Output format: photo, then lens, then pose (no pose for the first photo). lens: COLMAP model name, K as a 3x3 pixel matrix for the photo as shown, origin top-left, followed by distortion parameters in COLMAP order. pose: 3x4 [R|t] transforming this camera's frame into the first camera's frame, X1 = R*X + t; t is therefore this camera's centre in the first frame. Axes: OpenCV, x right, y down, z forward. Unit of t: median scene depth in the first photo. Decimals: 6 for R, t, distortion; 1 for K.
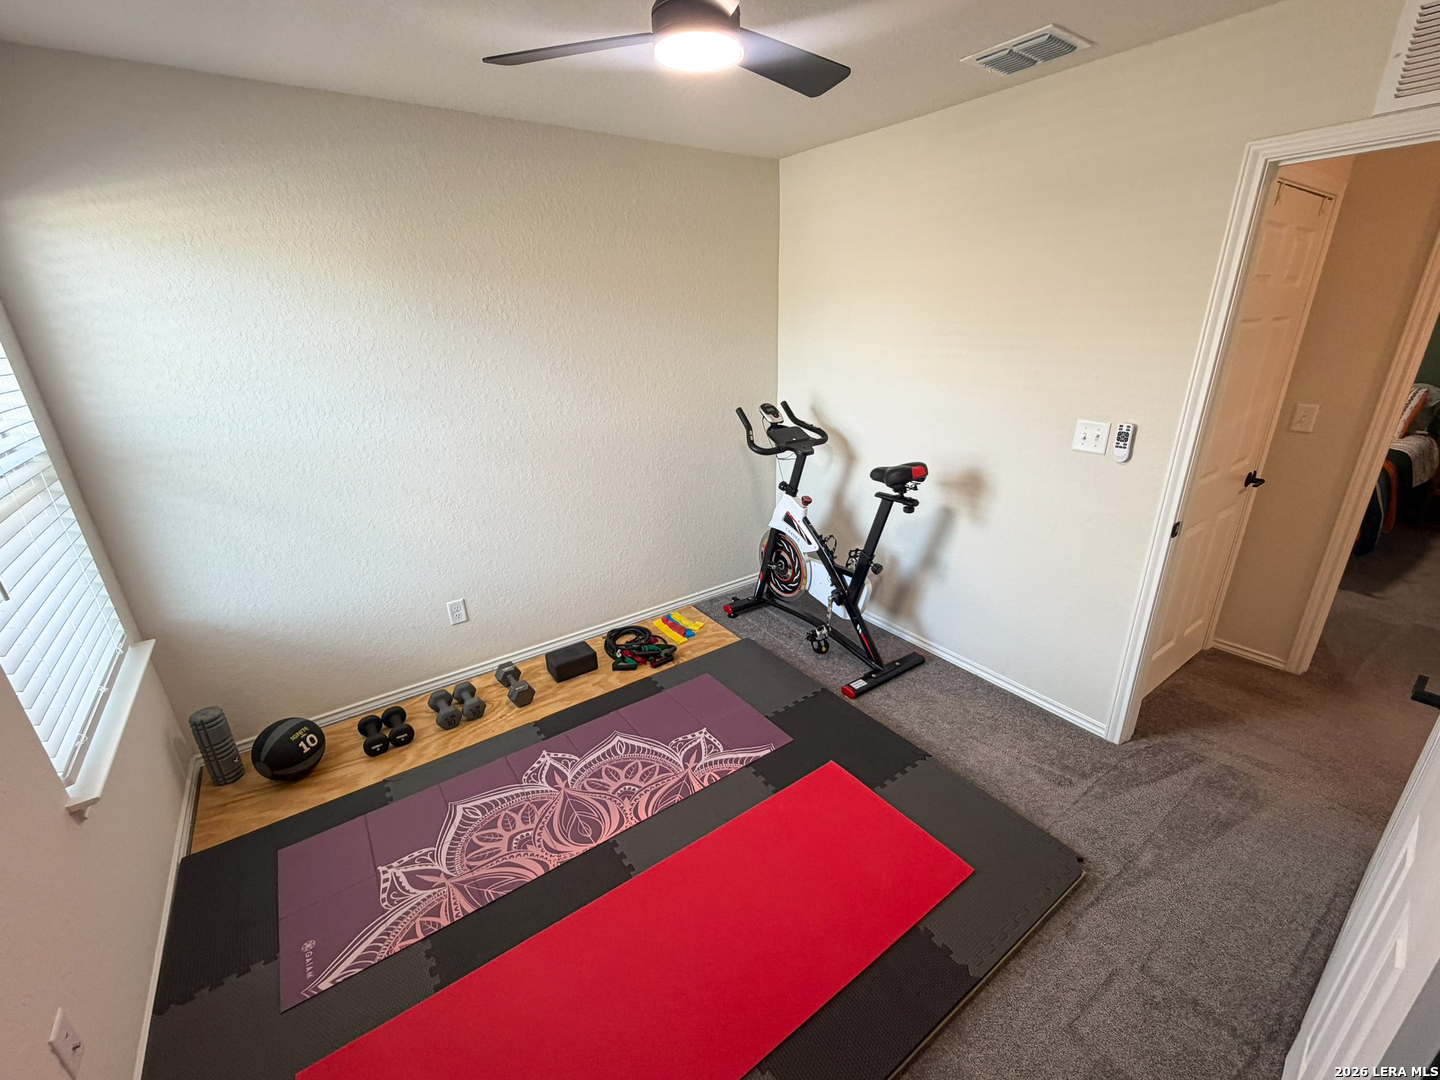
lens RADIAL K [[606.1, 0, 720.0], [0, 606.1, 540.0], [0, 0, 1]] dist [-0.000857, -0.000001]
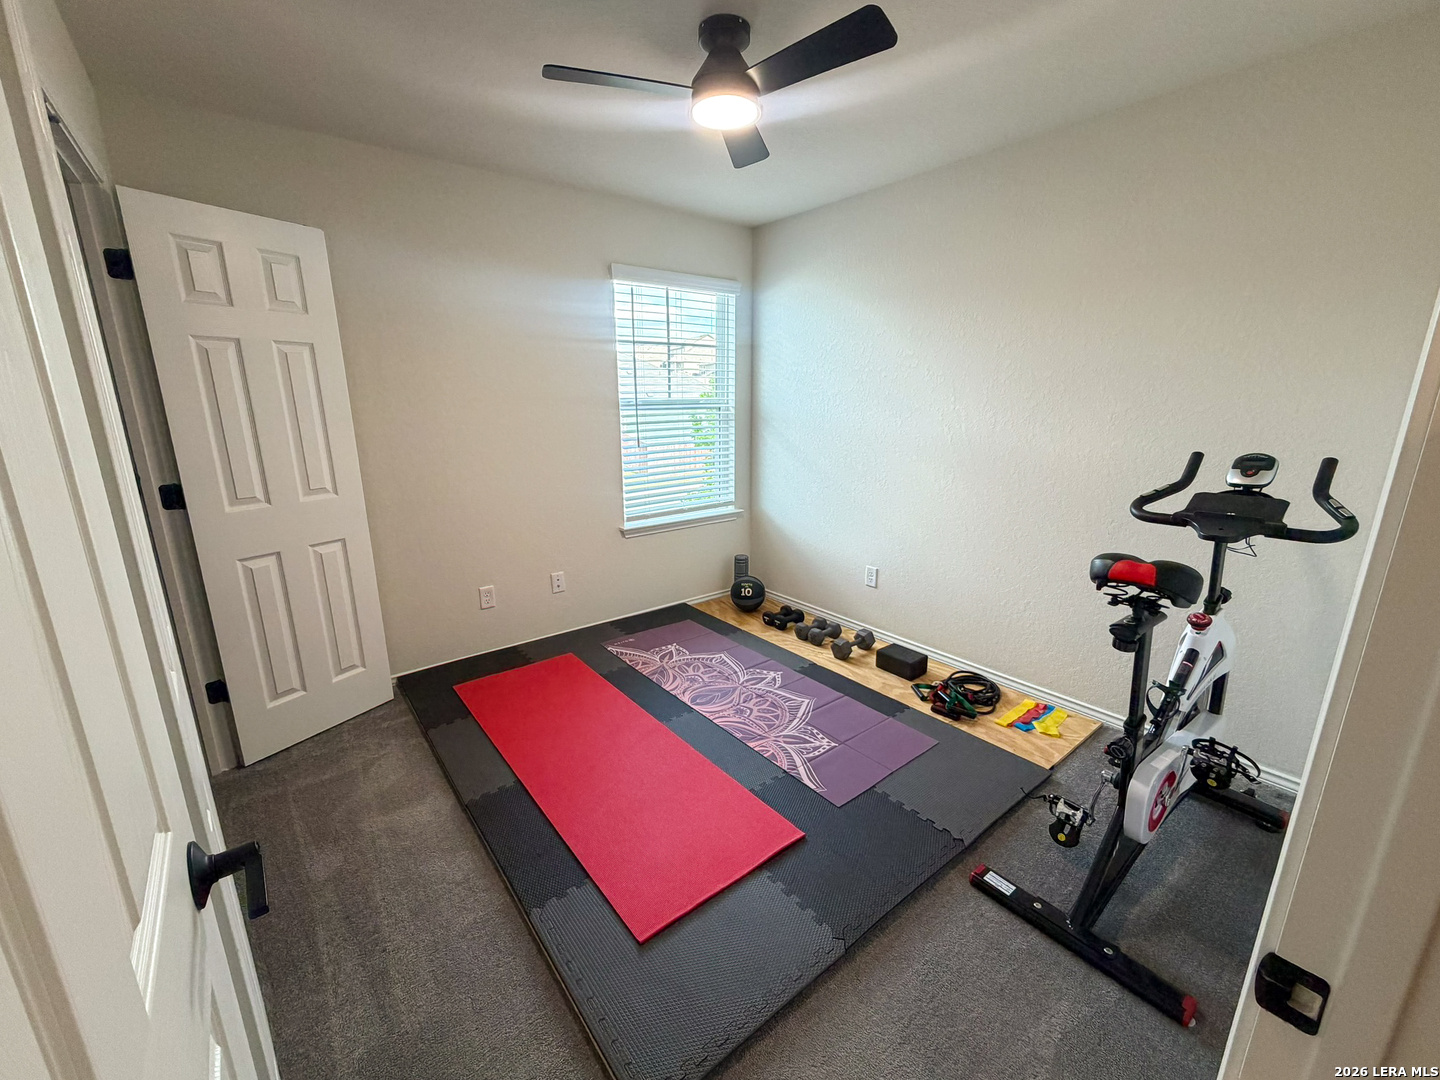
lens RADIAL K [[587.9, 0, 718.2], [0, 587.9, 542.2], [0, 0, 1]] dist [-0.002102, -0.000119]
pose [[0.049951, 0.265974, -0.962685, 0.741421], [-0.346692, 0.908570, 0.233034, -0.124366], [0.936648, 0.322115, 0.137595, 0.572917]]
